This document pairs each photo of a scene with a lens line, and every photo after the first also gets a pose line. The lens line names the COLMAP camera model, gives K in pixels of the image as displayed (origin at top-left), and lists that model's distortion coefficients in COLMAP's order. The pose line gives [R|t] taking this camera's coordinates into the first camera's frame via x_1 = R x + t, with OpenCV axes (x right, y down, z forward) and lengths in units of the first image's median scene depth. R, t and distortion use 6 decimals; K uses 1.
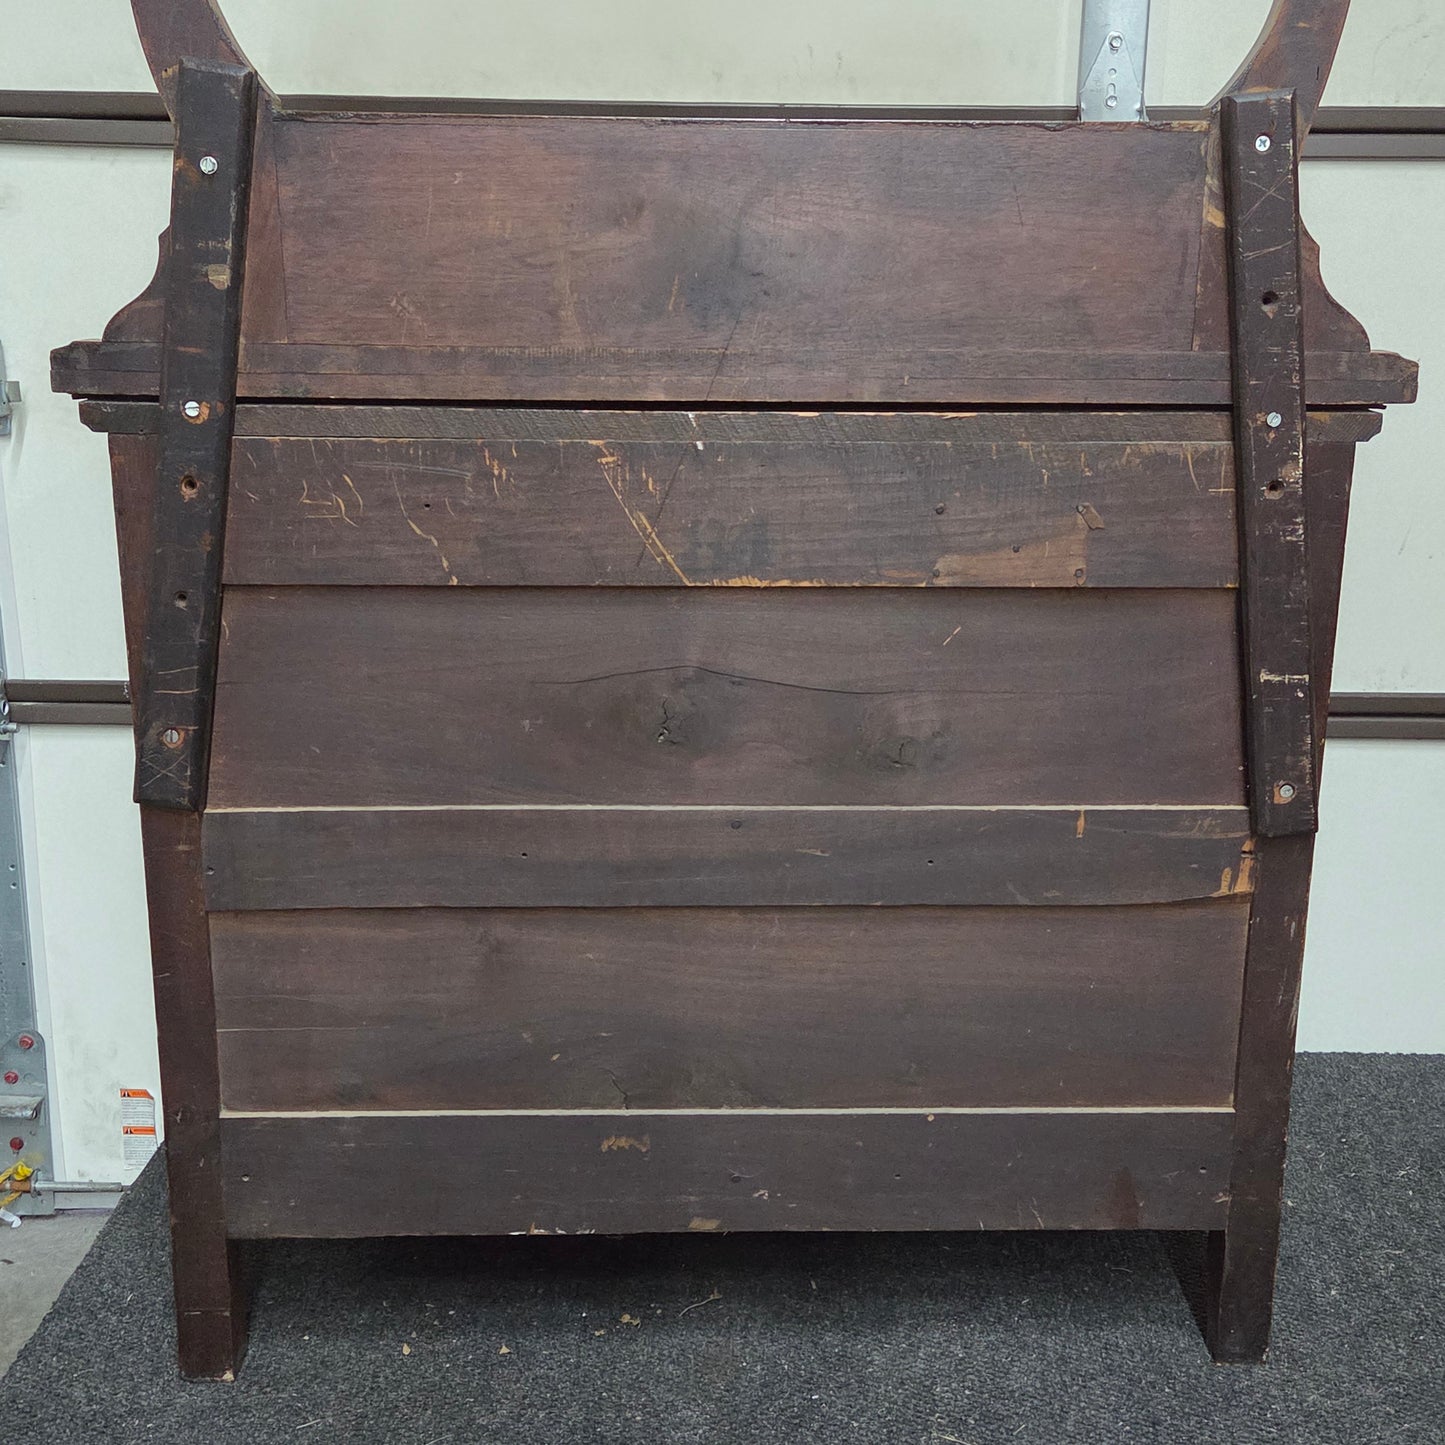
lens RADIAL K [[1906.0, 0, 747.5], [0, 1906.0, 734.4], [0, 0, 1]] dist [0.099705, -0.072010]
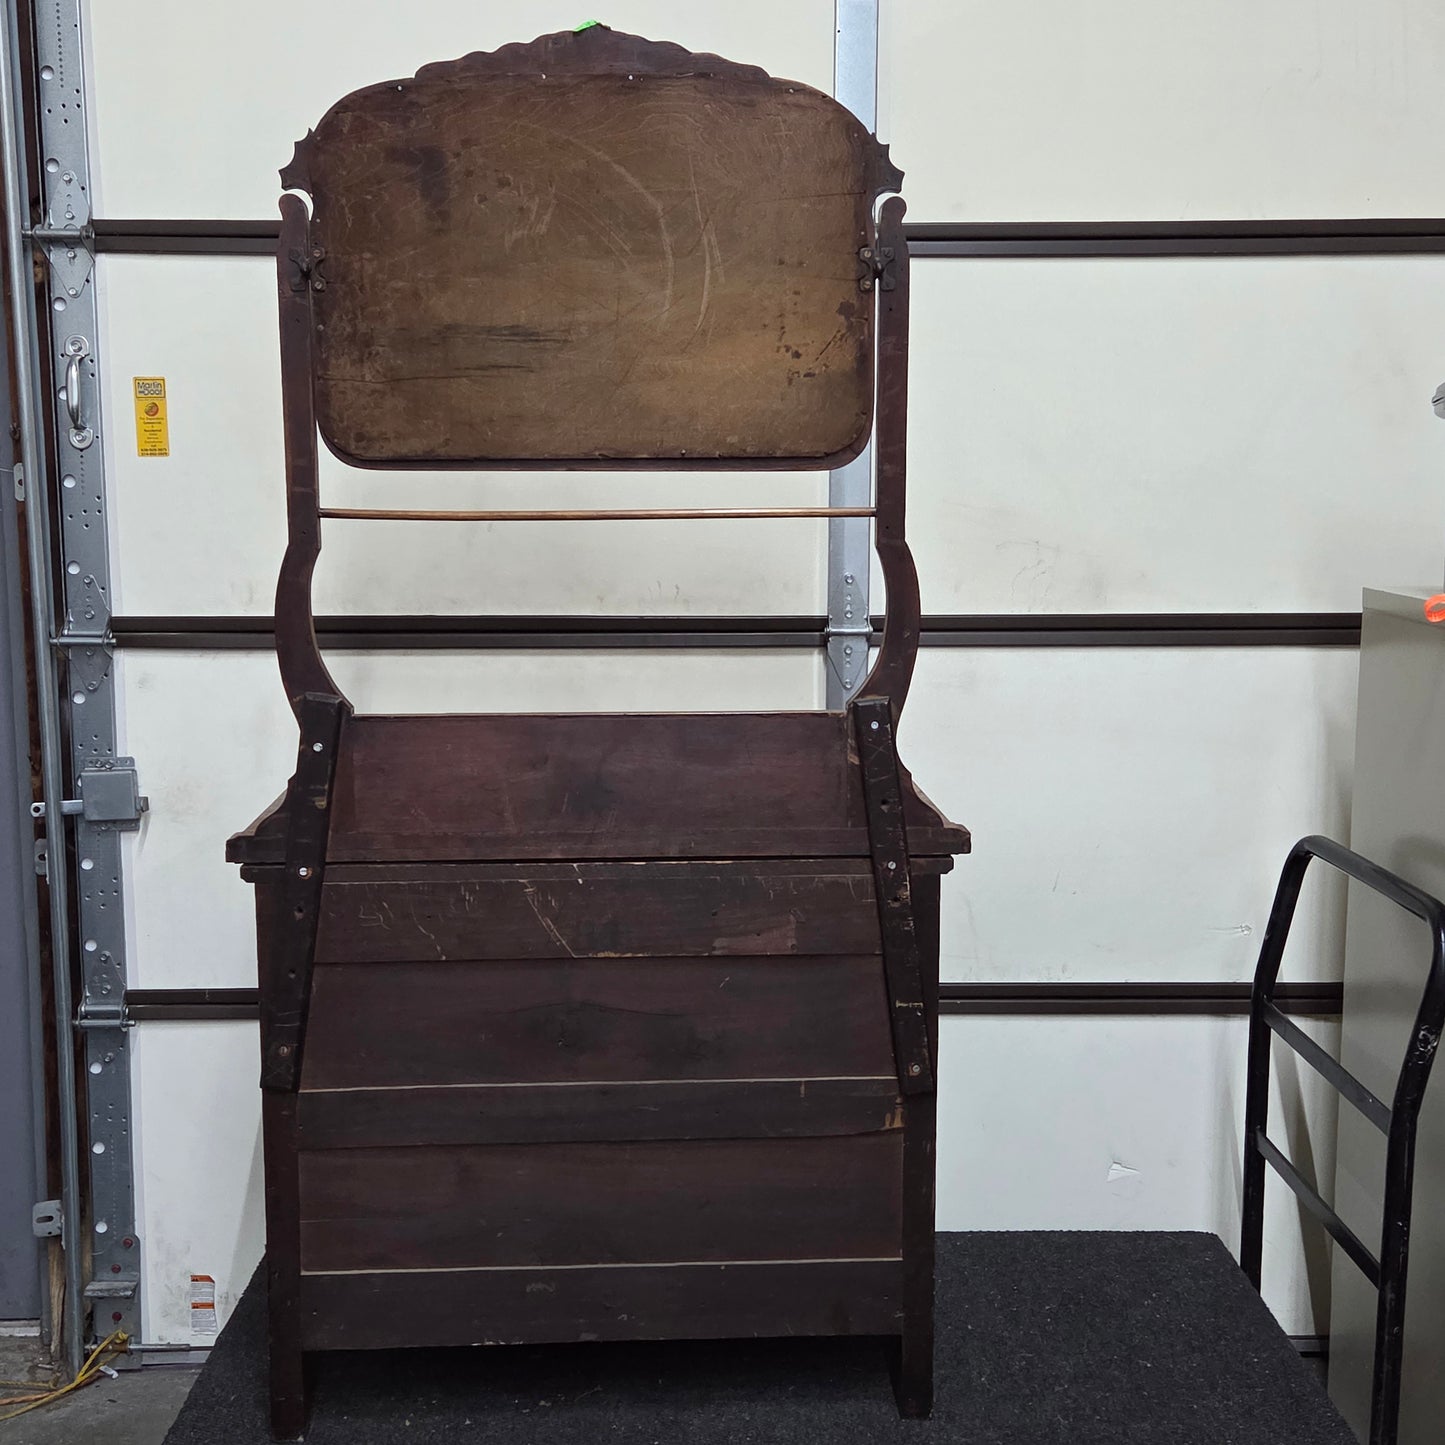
lens RADIAL K [[1780.9, 0, 696.6], [0, 1780.9, 737.3], [0, 0, 1]] dist [0.095606, -0.076999]
pose [[0.999762, -0.013805, 0.016915, 0.057804], [0.015754, 0.992513, -0.121121, -0.078746], [-0.015116, 0.121358, 0.992494, -0.684240]]
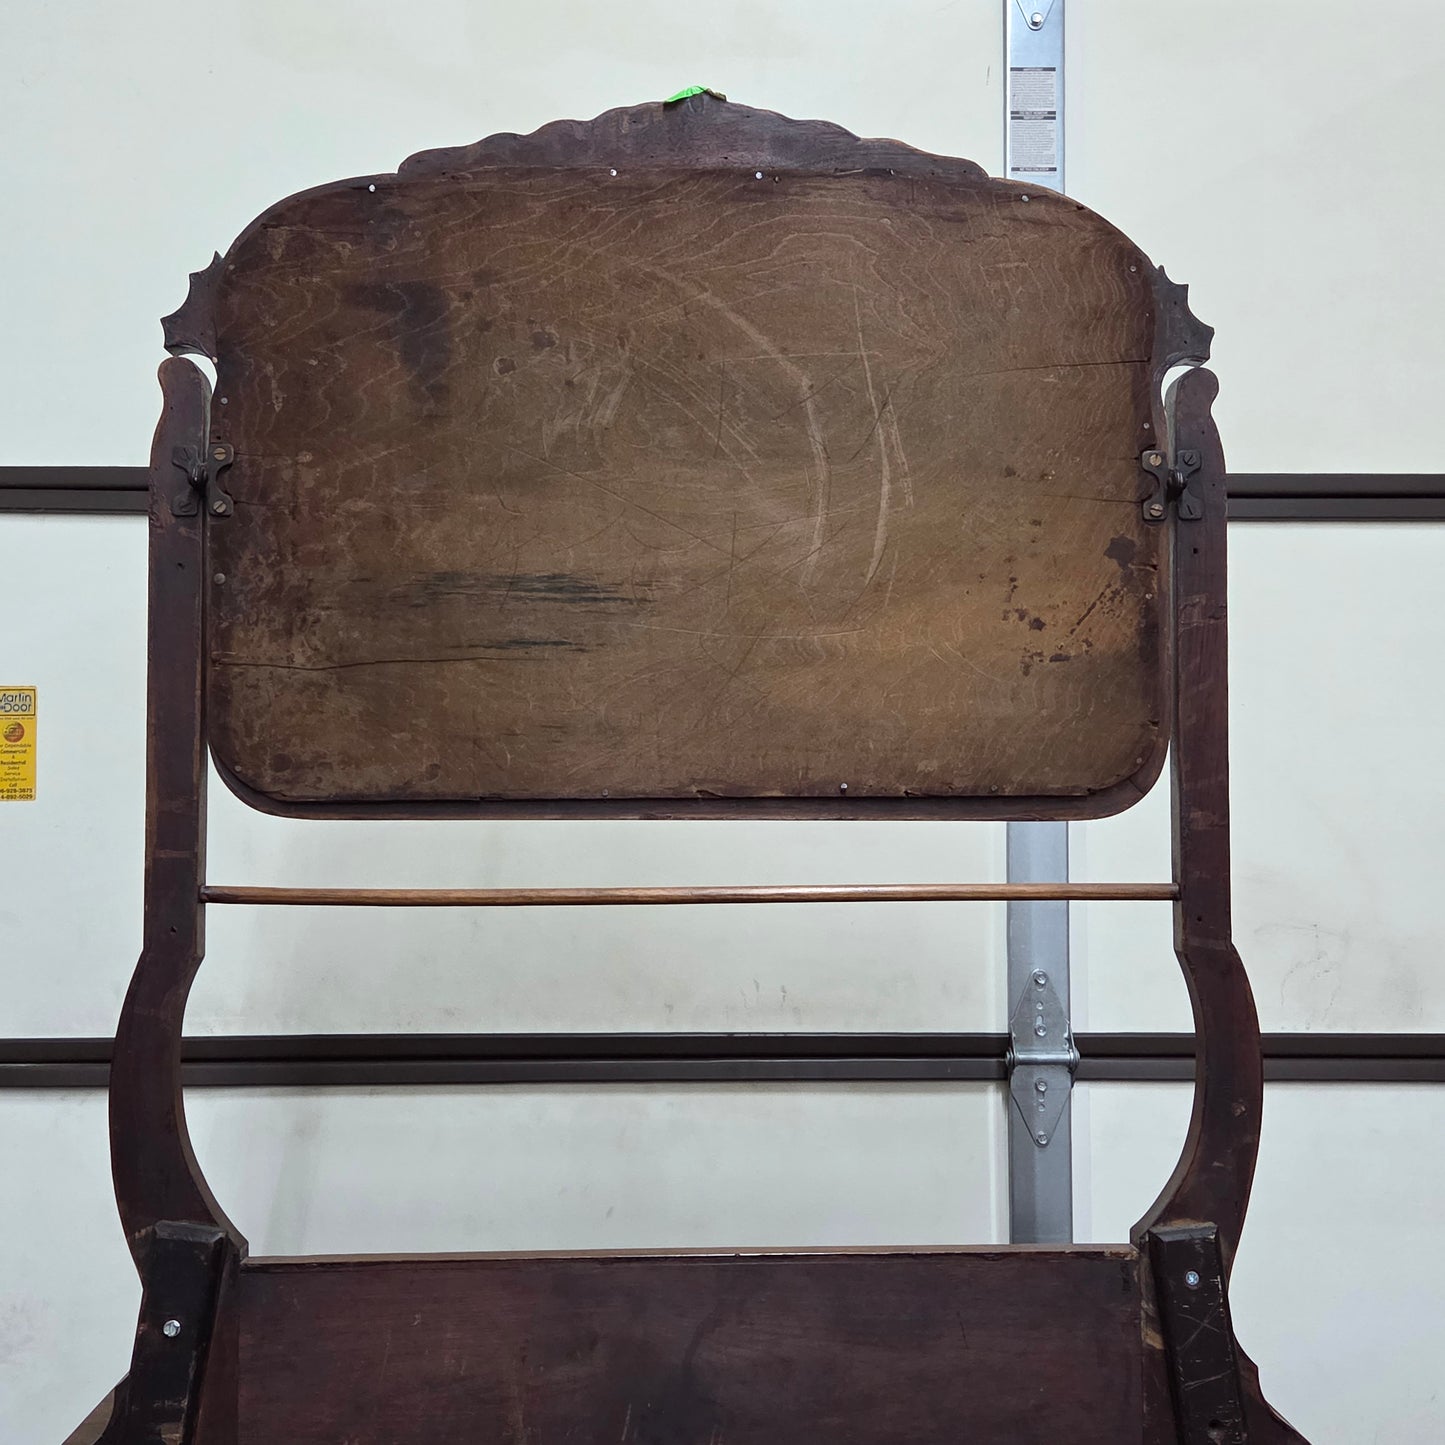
lens RADIAL K [[1906.0, 0, 747.5], [0, 1906.0, 734.4], [0, 0, 1]] dist [0.099705, -0.072010]
pose [[0.999597, -0.008417, 0.027114, 0.000388], [0.016358, 0.951327, -0.307748, -0.250173], [-0.023204, 0.308067, 0.951082, -0.071245]]
